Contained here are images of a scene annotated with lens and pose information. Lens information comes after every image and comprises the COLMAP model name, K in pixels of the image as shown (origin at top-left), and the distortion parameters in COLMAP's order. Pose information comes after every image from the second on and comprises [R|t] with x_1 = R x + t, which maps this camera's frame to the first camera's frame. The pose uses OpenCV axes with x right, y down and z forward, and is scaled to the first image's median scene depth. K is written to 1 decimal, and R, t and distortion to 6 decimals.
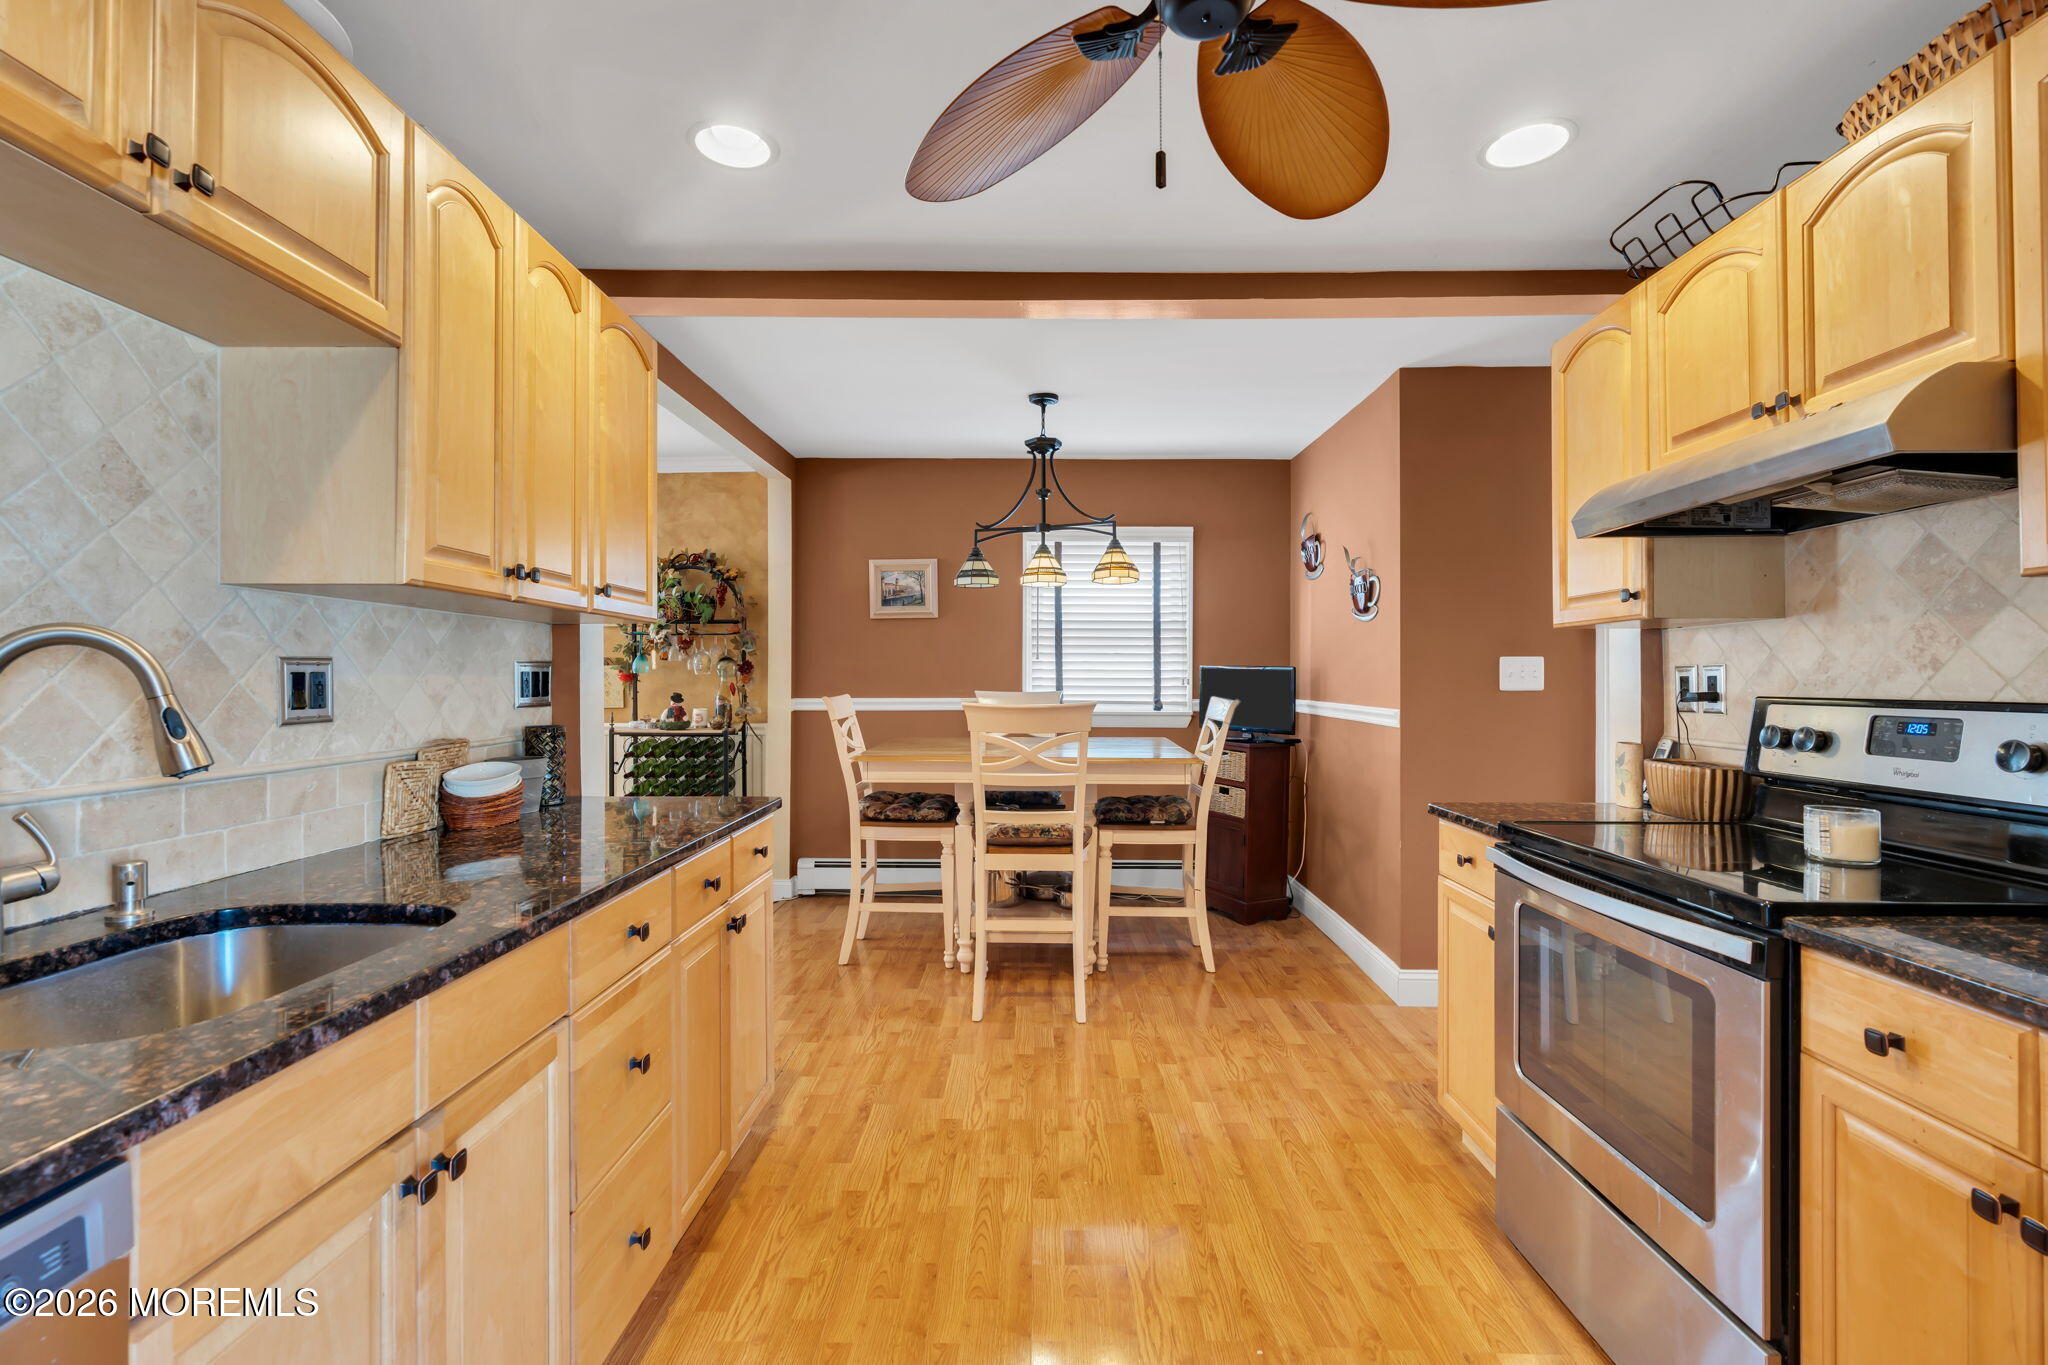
lens RADIAL K [[934.7, 0, 1026.6], [0, 934.7, 677.4], [0, 0, 1]] dist [0.001298, -0.000146]
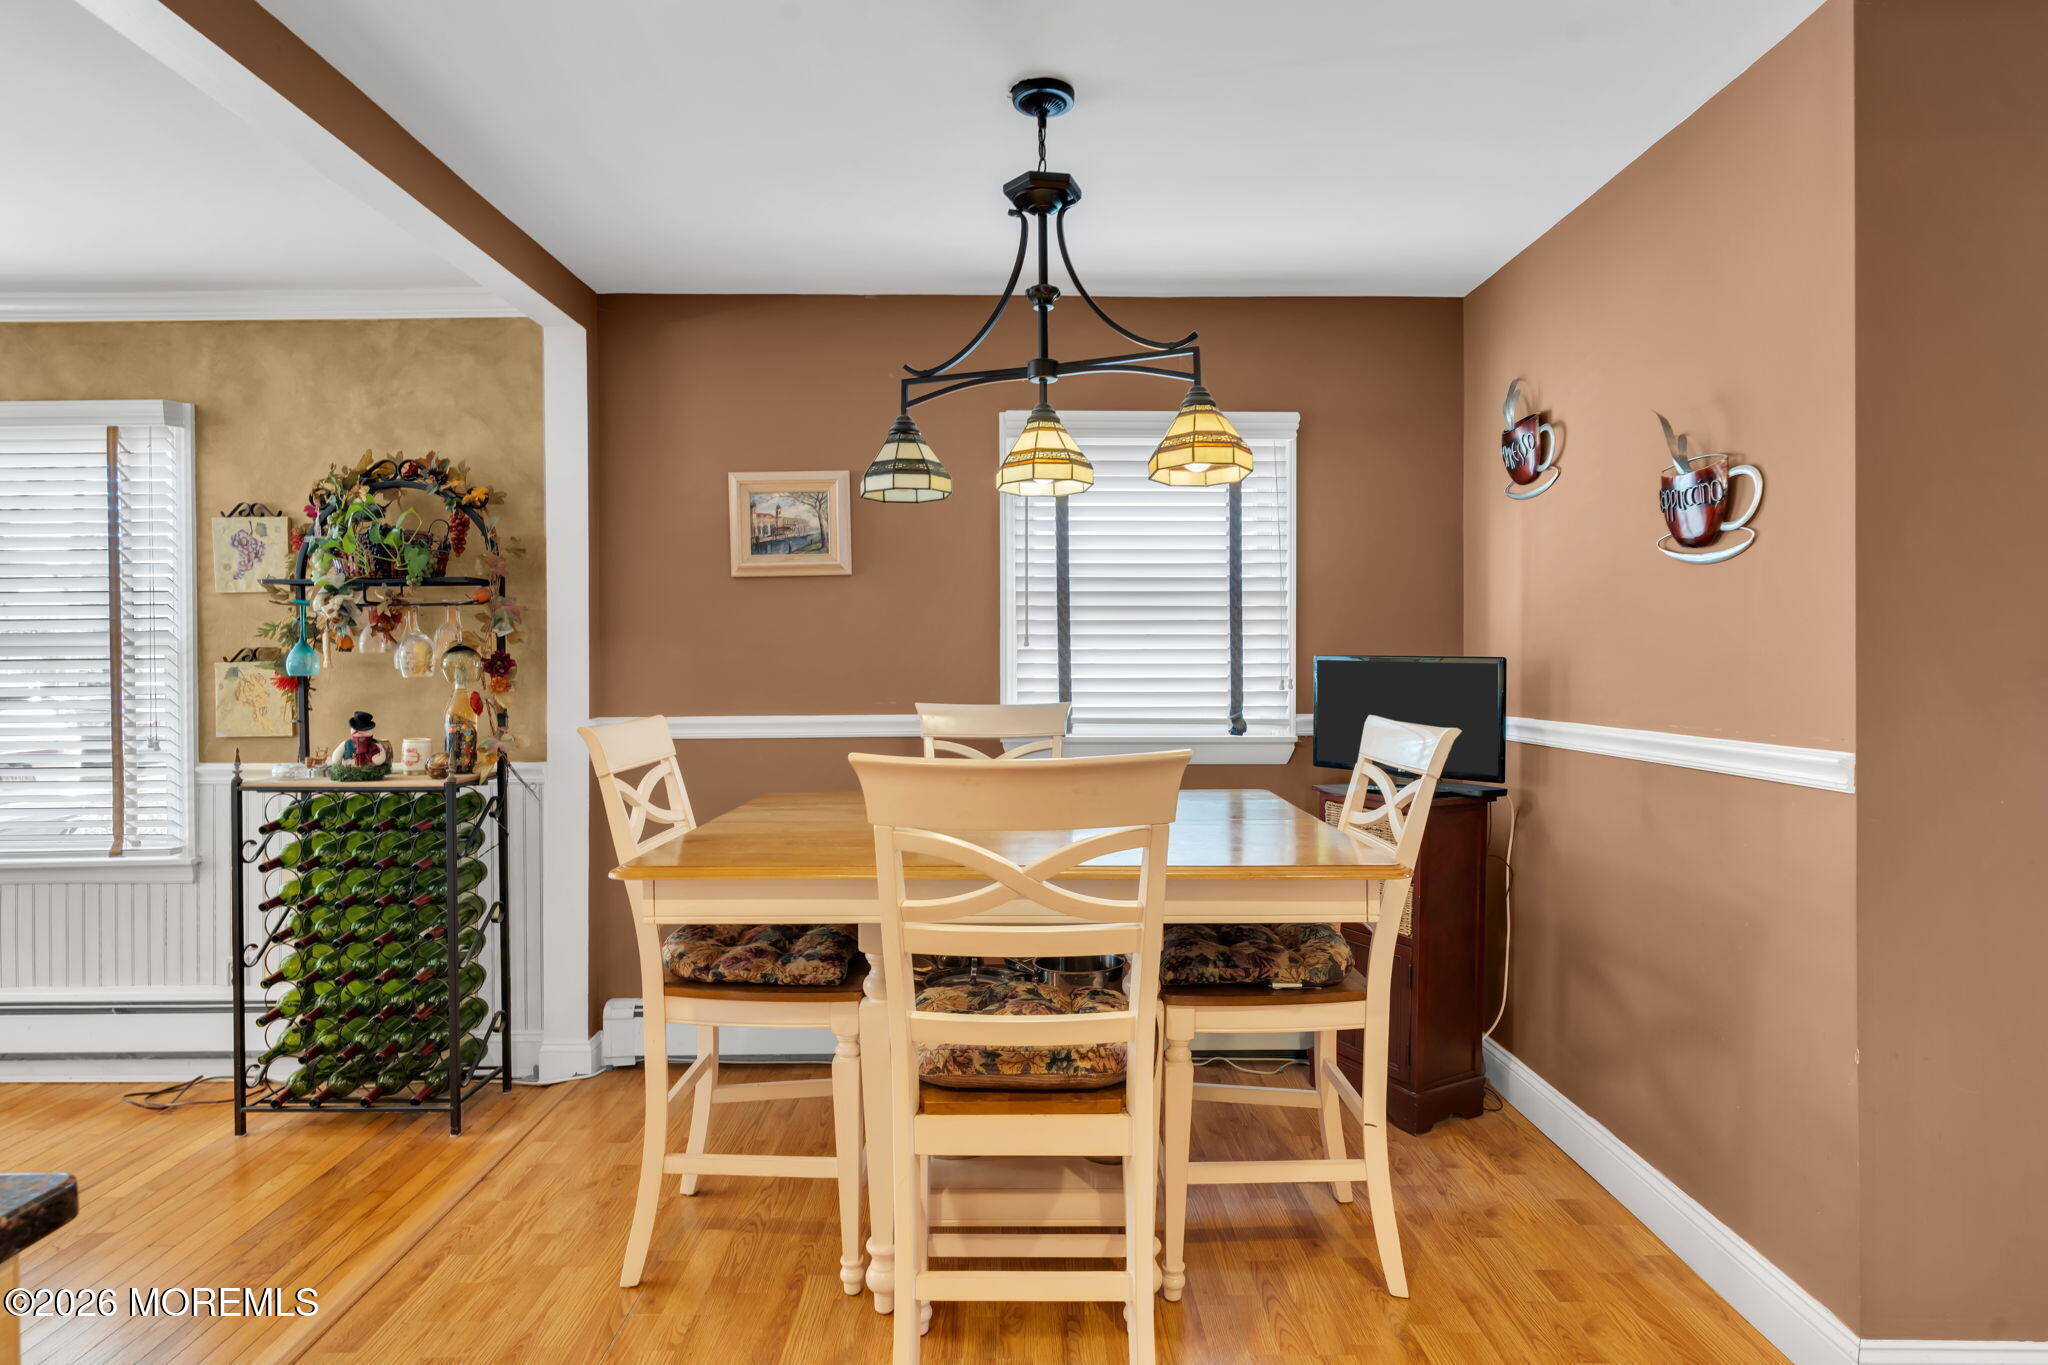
lens RADIAL K [[934.7, 0, 1016.2], [0, 934.7, 669.5], [0, 0, 1]] dist [0.001298, -0.000146]
pose [[0.999840, -0.006076, 0.016800, -0.004298], [0.006009, 0.999974, 0.004021, -0.007924], [-0.016824, -0.003919, 0.999851, 0.452266]]
